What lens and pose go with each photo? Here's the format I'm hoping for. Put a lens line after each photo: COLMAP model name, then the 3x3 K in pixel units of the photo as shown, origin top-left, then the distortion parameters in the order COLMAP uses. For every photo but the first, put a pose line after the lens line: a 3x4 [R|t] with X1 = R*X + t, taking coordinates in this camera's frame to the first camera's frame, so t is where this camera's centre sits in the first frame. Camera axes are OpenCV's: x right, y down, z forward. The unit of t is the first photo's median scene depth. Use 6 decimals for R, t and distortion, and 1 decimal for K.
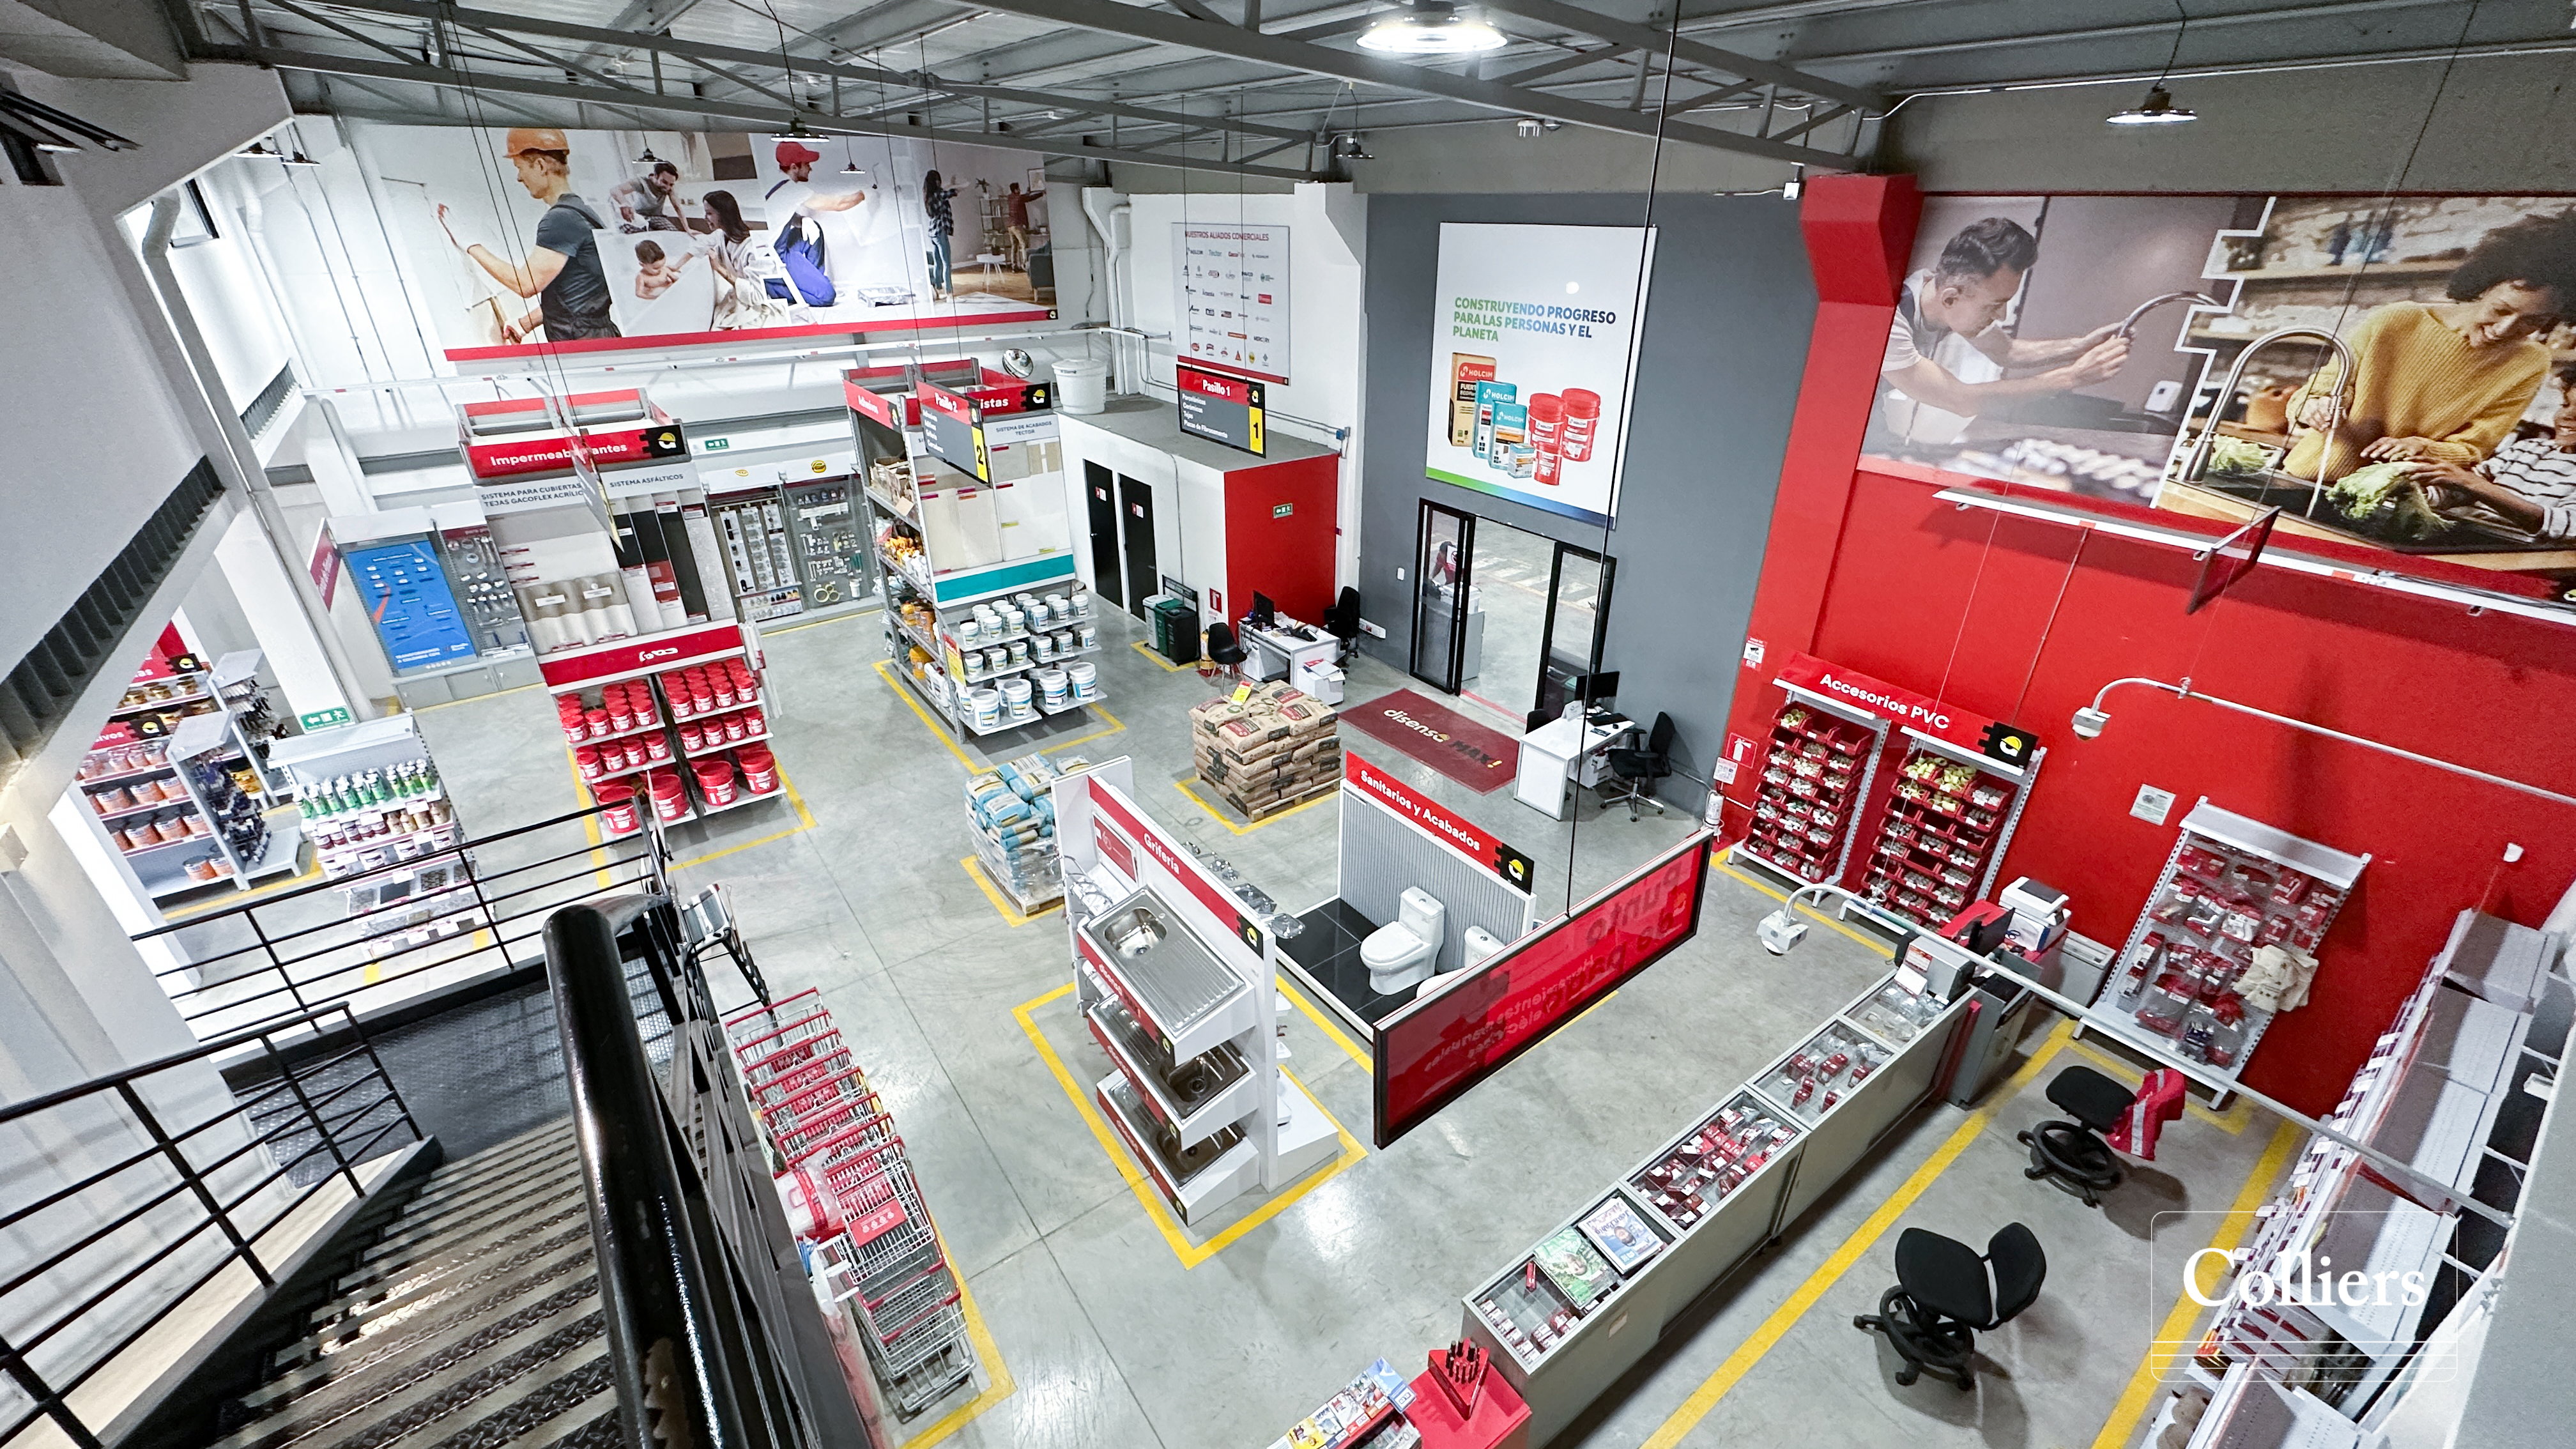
lens RADIAL K [[1020.6, 0, 1289.6], [0, 1020.6, 722.4], [0, 0, 1]] dist [-0.003255, 0.000287]
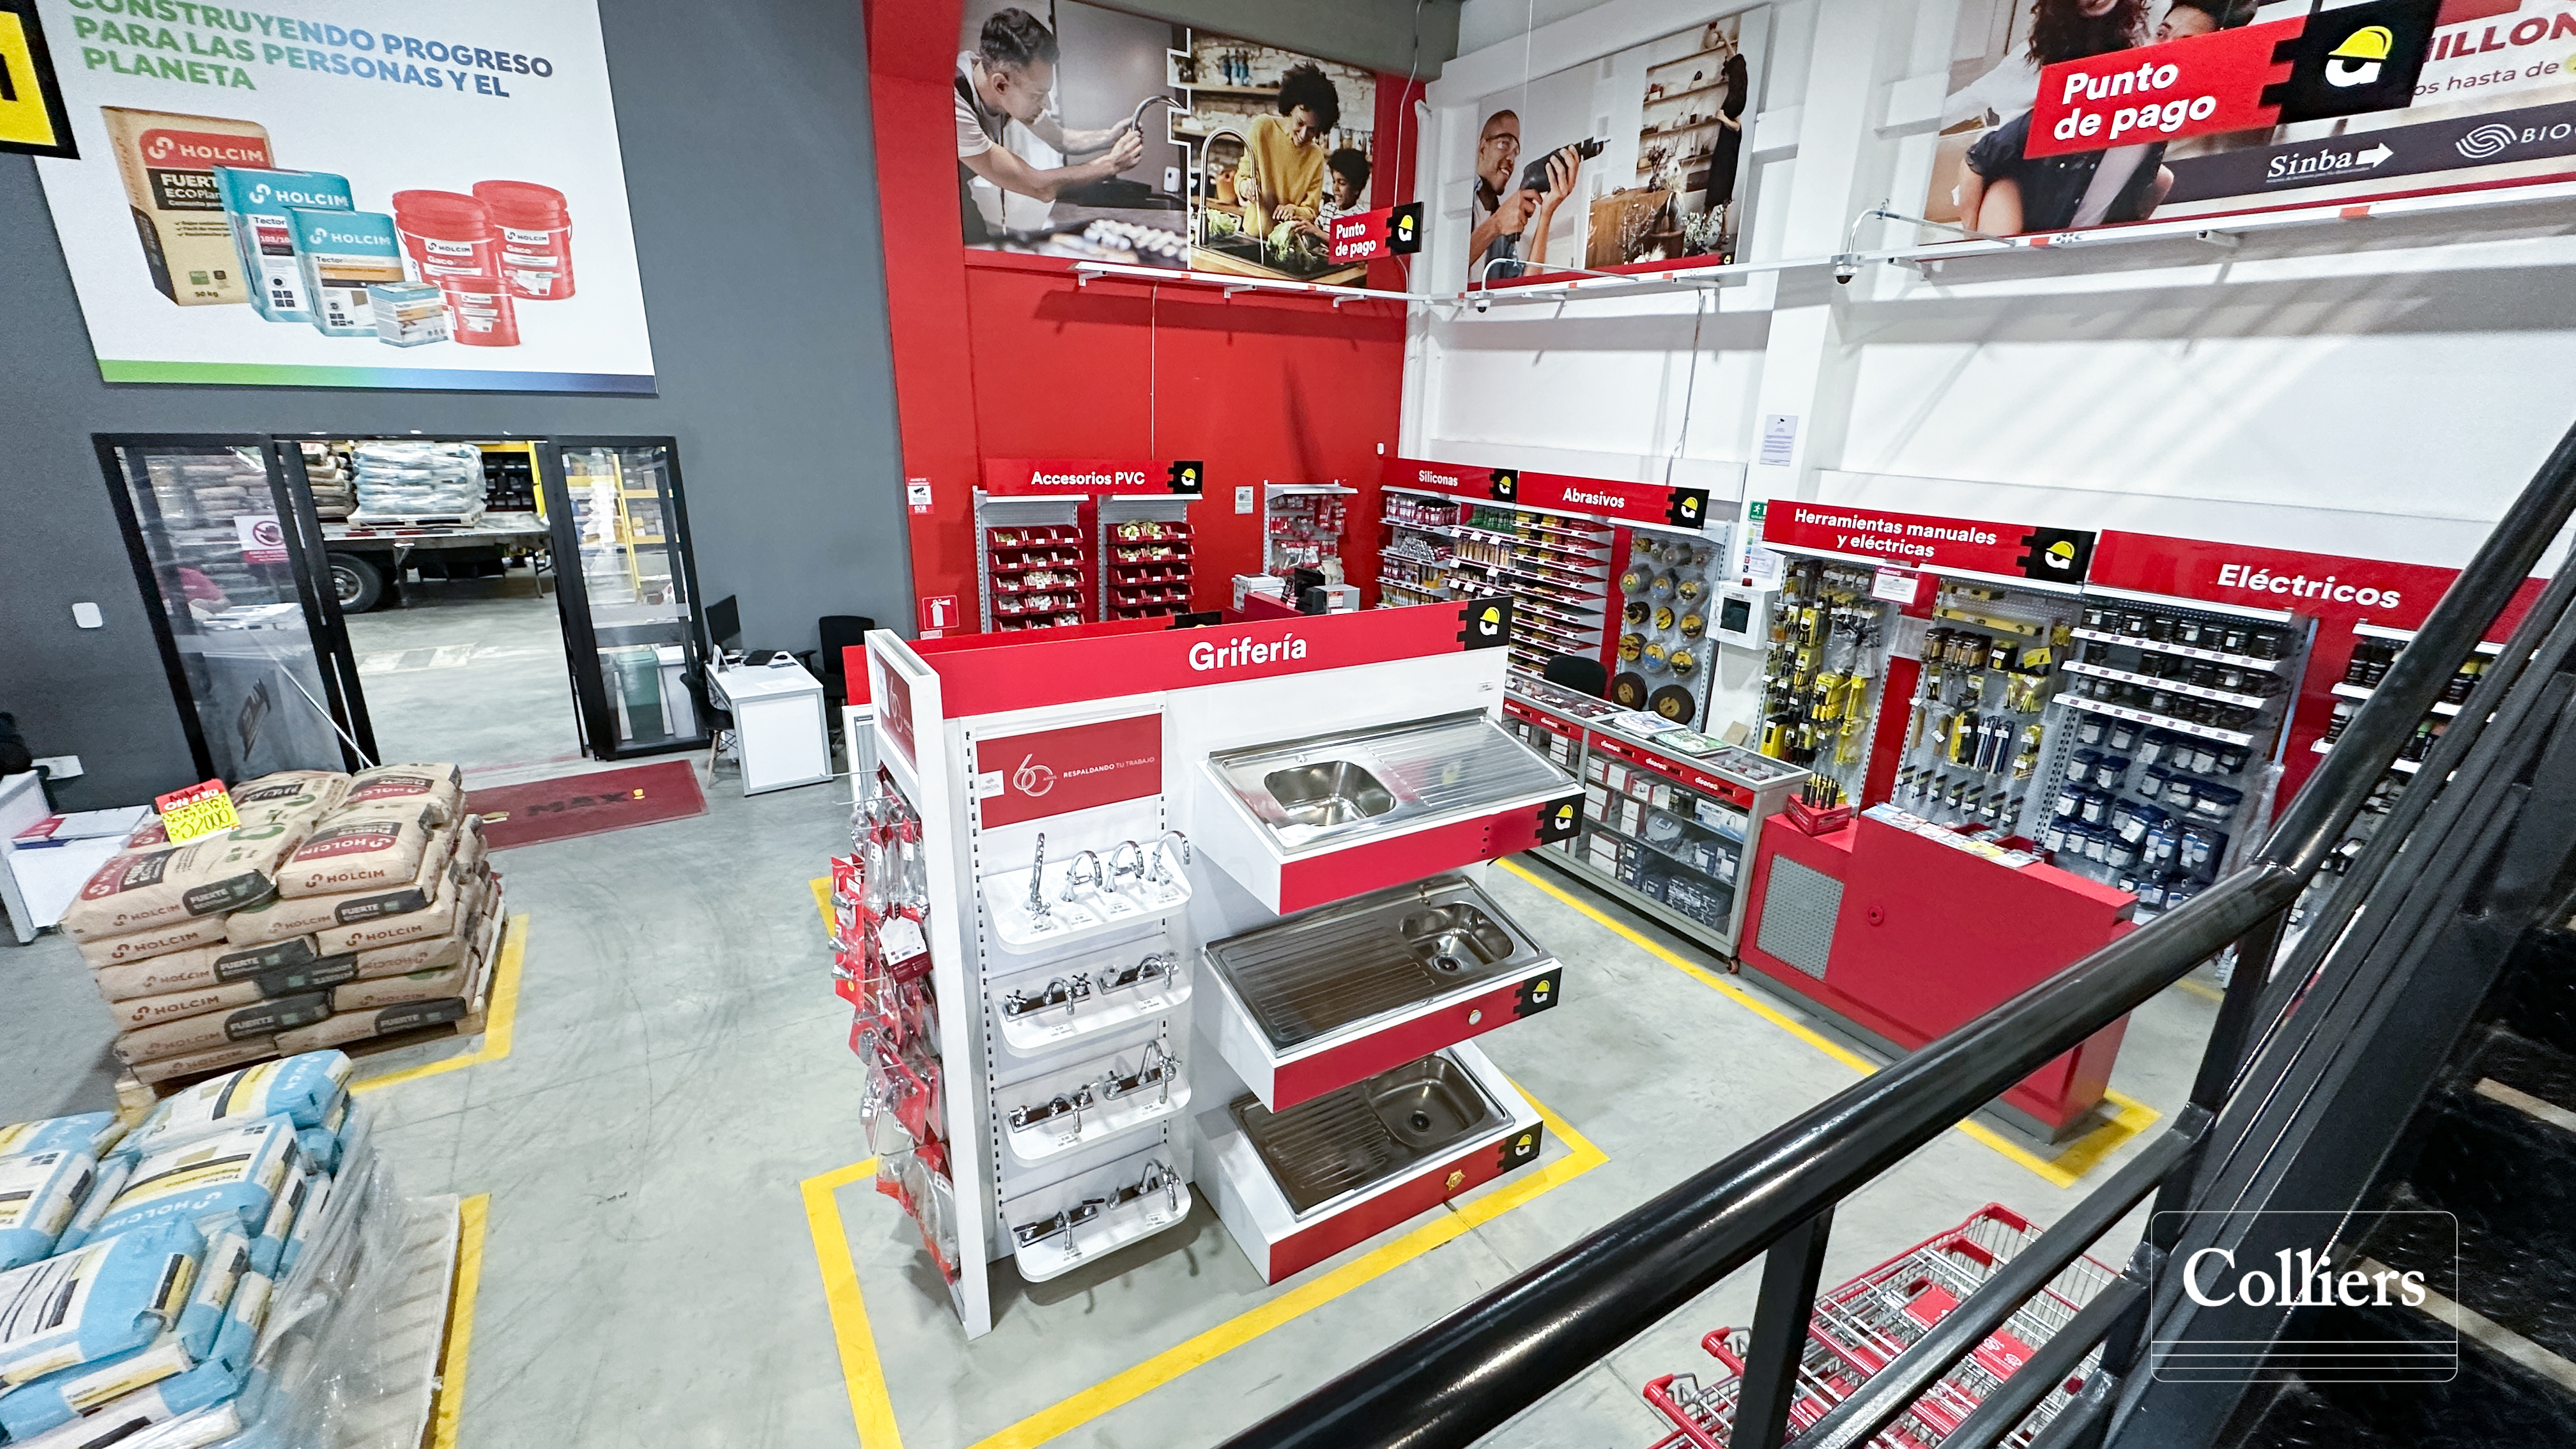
lens RADIAL K [[1020.6, 0, 1289.6], [0, 1020.6, 722.4], [0, 0, 1]] dist [-0.003255, 0.000287]
pose [[0.080178, -0.299845, 0.950613, -0.401782], [0.431309, 0.870217, 0.238108, 0.030030], [-0.898635, 0.390917, 0.199098, 0.581287]]
